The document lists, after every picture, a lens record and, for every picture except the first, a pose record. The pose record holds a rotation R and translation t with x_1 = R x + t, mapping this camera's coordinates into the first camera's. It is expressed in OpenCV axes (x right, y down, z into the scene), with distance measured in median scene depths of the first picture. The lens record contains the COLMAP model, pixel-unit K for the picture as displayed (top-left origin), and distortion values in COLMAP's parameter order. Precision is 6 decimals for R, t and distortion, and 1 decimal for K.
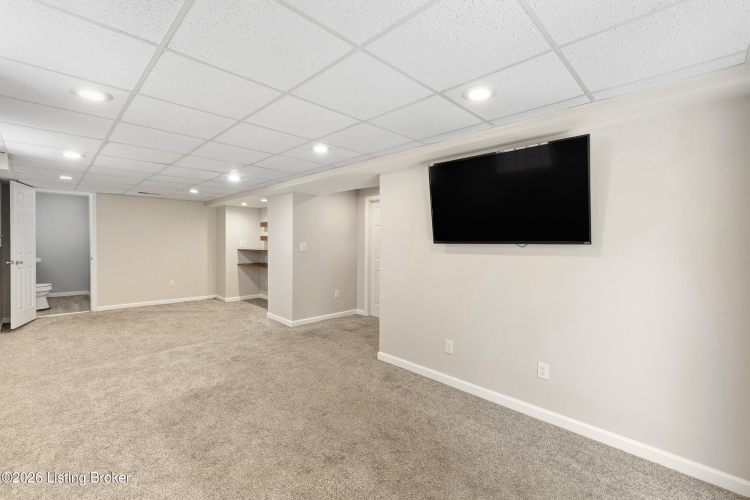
lens RADIAL K [[323.1, 0, 373.8], [0, 323.1, 252.9], [0, 0, 1]] dist [-0.005155, 0.000157]
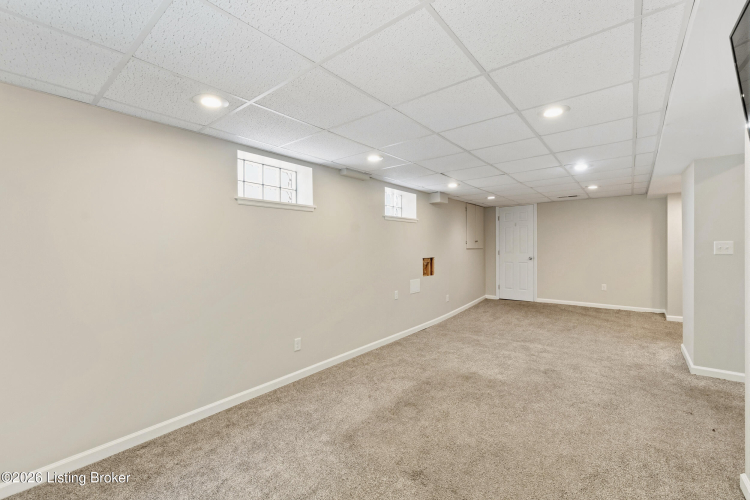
lens RADIAL K [[323.1, 0, 373.8], [0, 323.1, 252.9], [0, 0, 1]] dist [-0.005155, 0.000157]
pose [[0.094930, 0.014375, -0.995380, 0.414599], [-0.021577, 0.999691, 0.012379, -0.004096], [0.995250, 0.020302, 0.095211, 0.414787]]
